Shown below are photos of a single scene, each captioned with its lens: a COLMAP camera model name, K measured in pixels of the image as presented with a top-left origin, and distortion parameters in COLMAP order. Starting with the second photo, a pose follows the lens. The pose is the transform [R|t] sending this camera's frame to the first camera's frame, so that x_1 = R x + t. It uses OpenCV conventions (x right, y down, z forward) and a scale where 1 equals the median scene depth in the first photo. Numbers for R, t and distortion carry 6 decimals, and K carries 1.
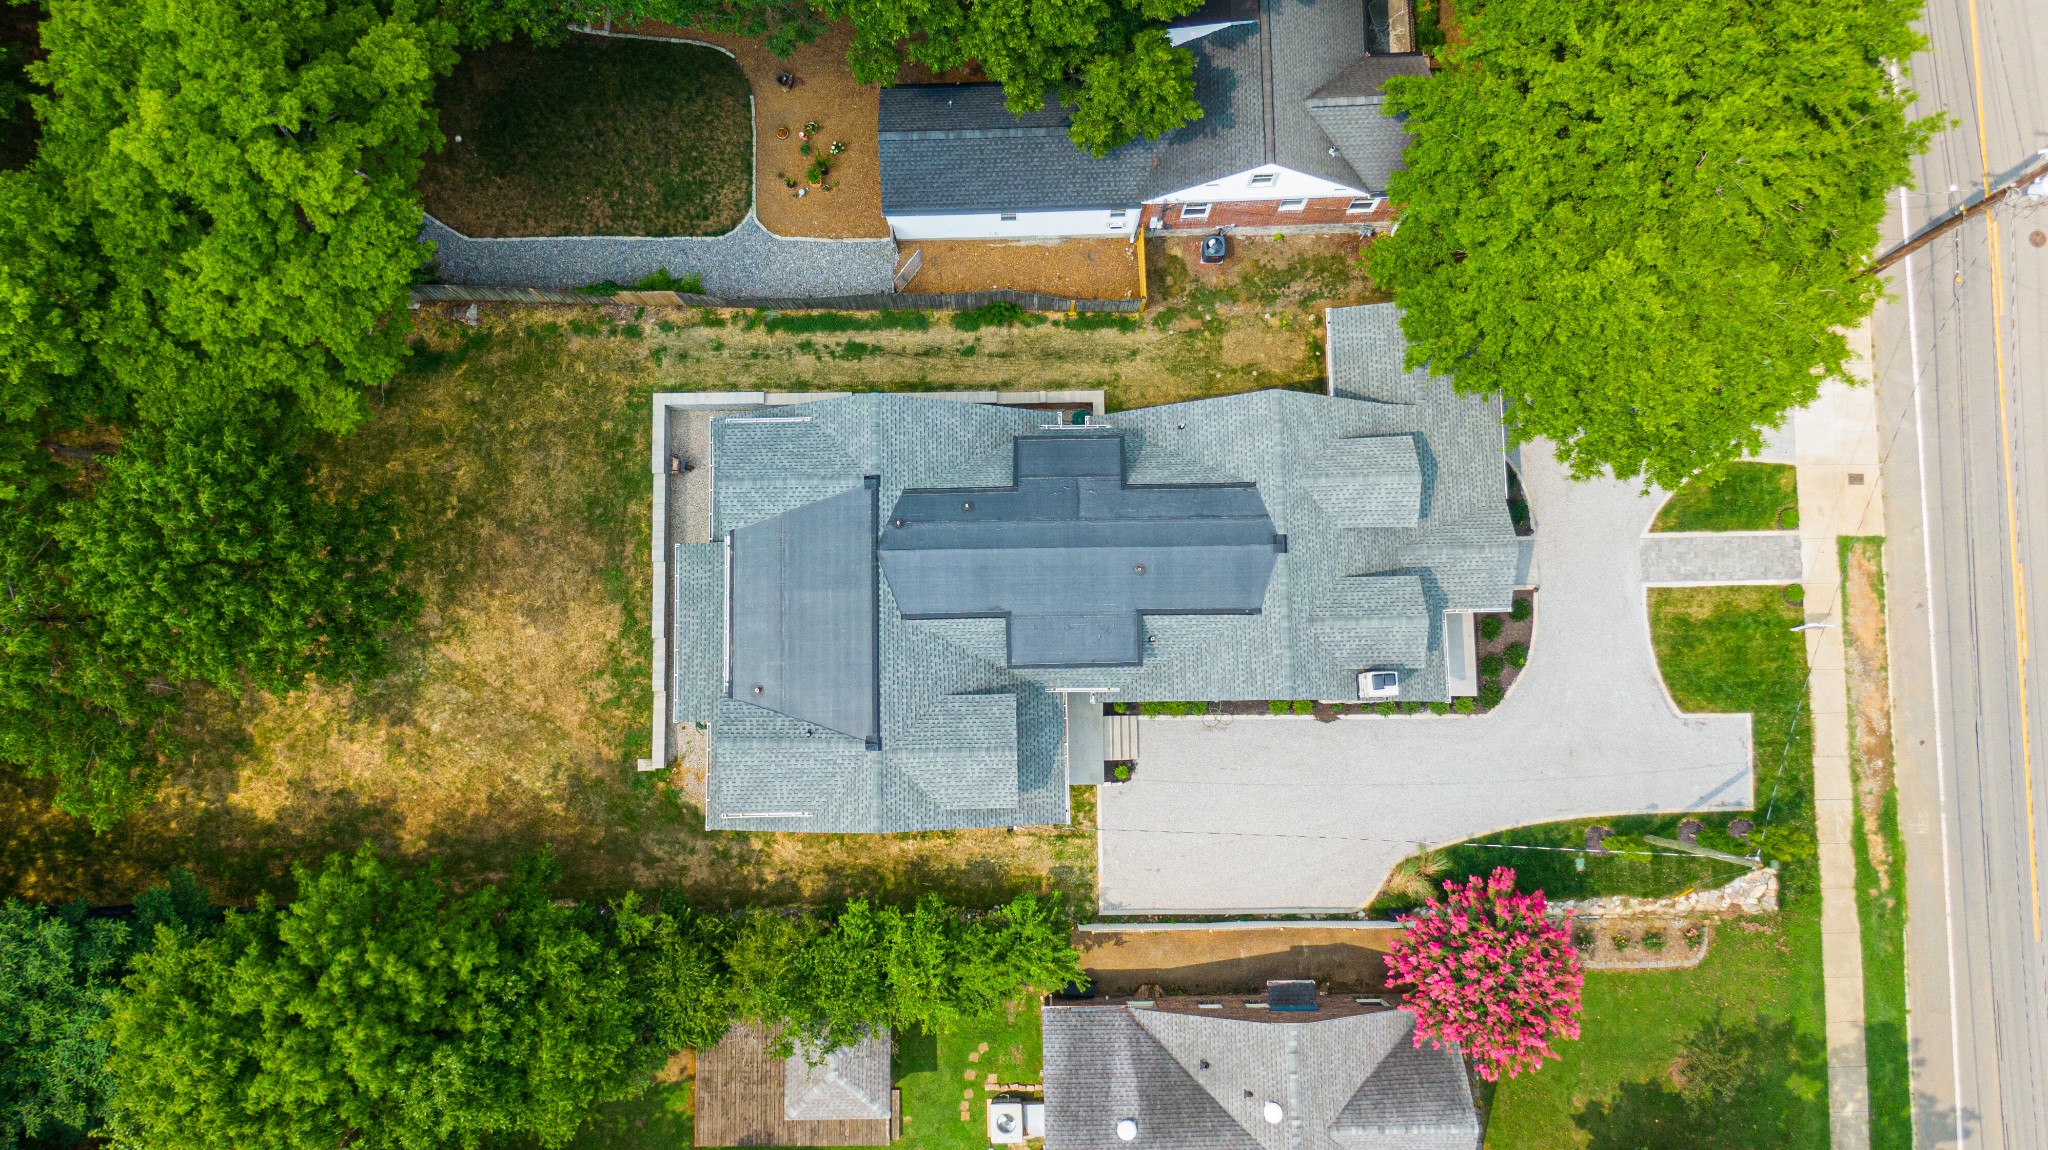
lens RADIAL K [[822.9, 0, 1024.6], [0, 822.9, 571.5], [0, 0, 1]] dist [-0.010335, -0.000270]
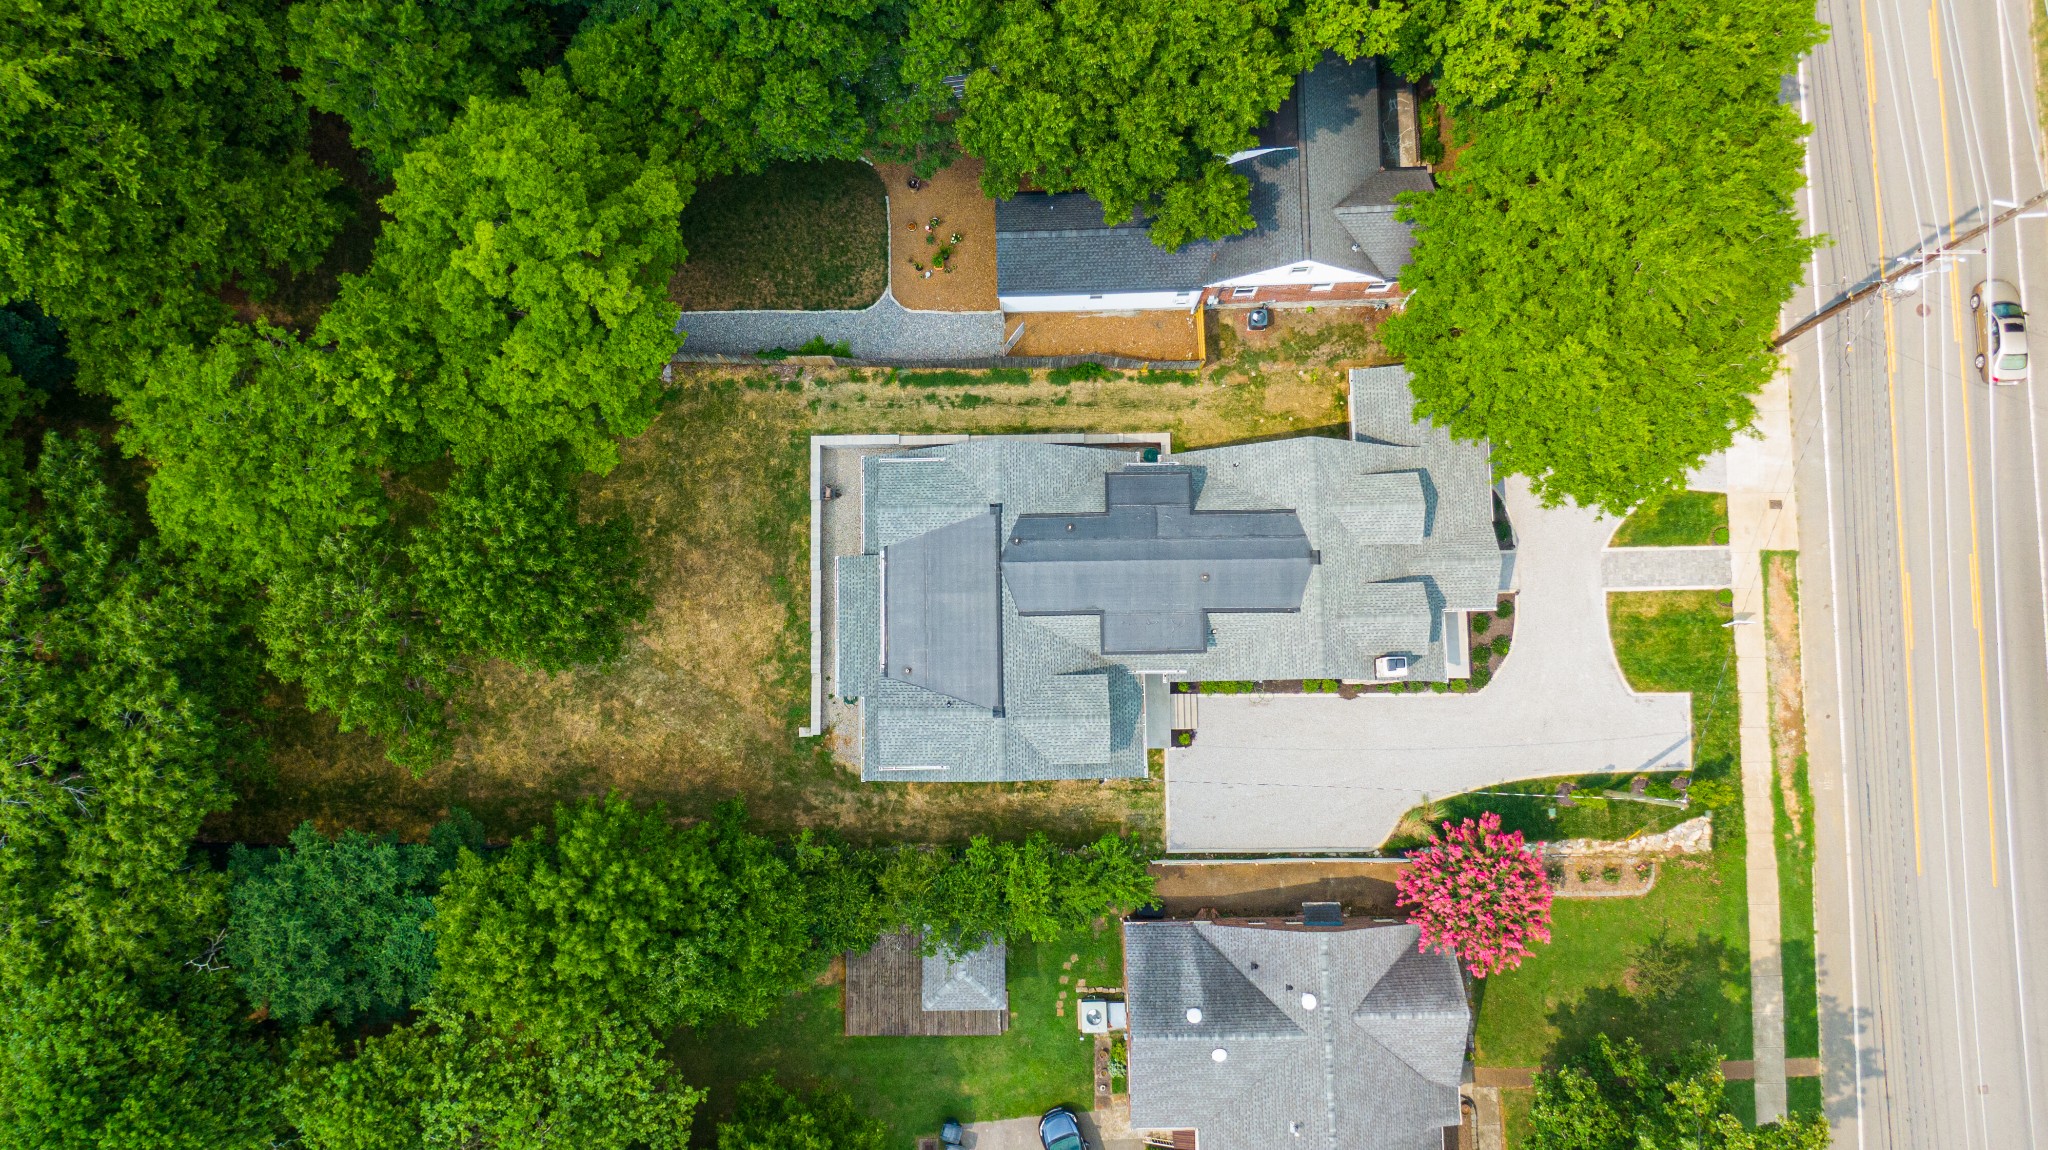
lens RADIAL K [[822.9, 0, 1023.5], [0, 822.9, 571.9], [0, 0, 1]] dist [-0.010335, -0.000270]
pose [[0.999991, 0.000742, -0.004177, -0.132300], [-0.000744, 1.000000, -0.000415, -0.009876], [0.004177, 0.000418, 0.999991, -0.272415]]
